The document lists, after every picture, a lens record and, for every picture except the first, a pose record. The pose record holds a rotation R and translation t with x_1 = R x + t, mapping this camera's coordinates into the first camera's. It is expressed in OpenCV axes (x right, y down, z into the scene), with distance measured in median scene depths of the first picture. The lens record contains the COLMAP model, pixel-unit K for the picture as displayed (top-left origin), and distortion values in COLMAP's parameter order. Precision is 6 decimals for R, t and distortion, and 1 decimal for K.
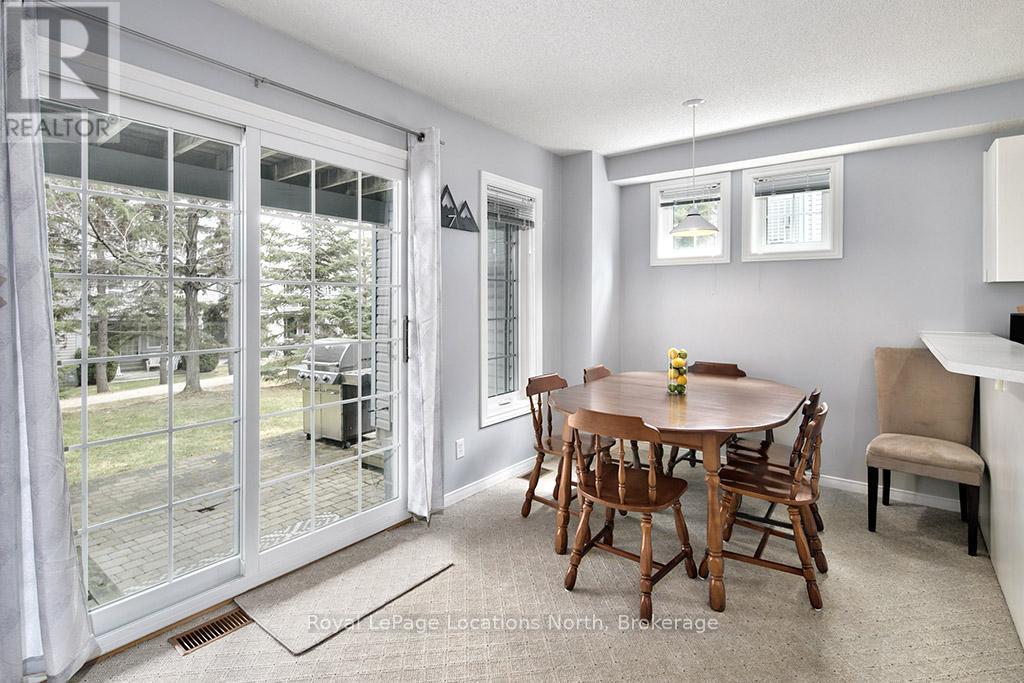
lens RADIAL K [[496.1, 0, 509.3], [0, 496.1, 304.1], [0, 0, 1]] dist [0.001751, -0.002089]
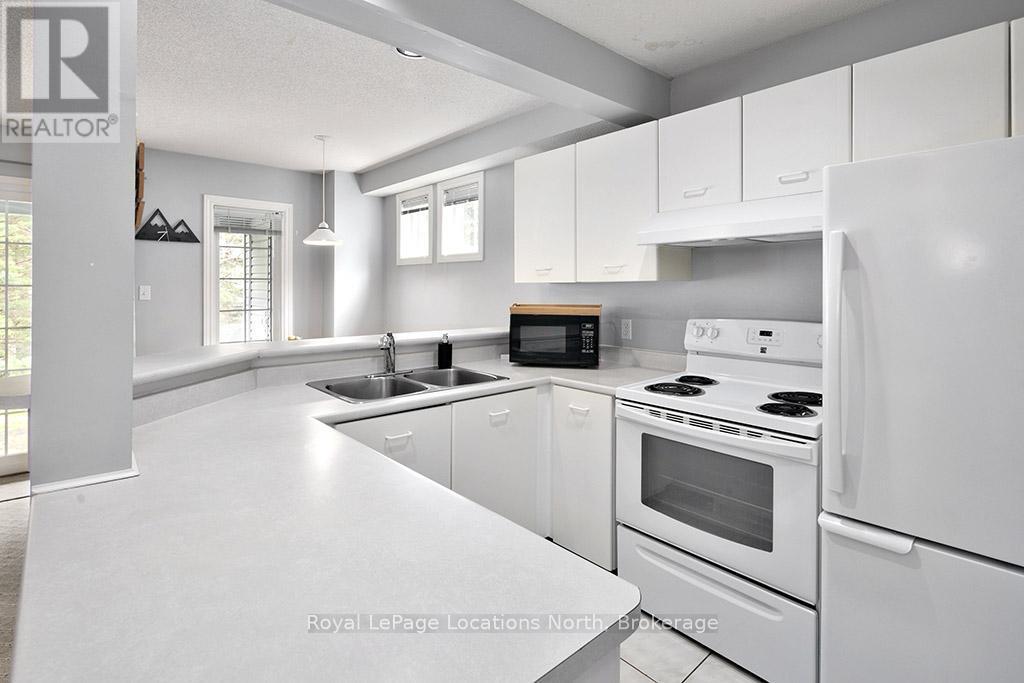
lens RADIAL K [[496.1, 0, 516.5], [0, 496.1, 291.0], [0, 0, 1]] dist [0.001751, -0.002089]
pose [[0.986590, -0.002860, -0.163191, 0.822270], [0.002236, 0.999989, -0.004004, -0.011366], [0.163201, 0.003585, 0.986586, -0.114796]]
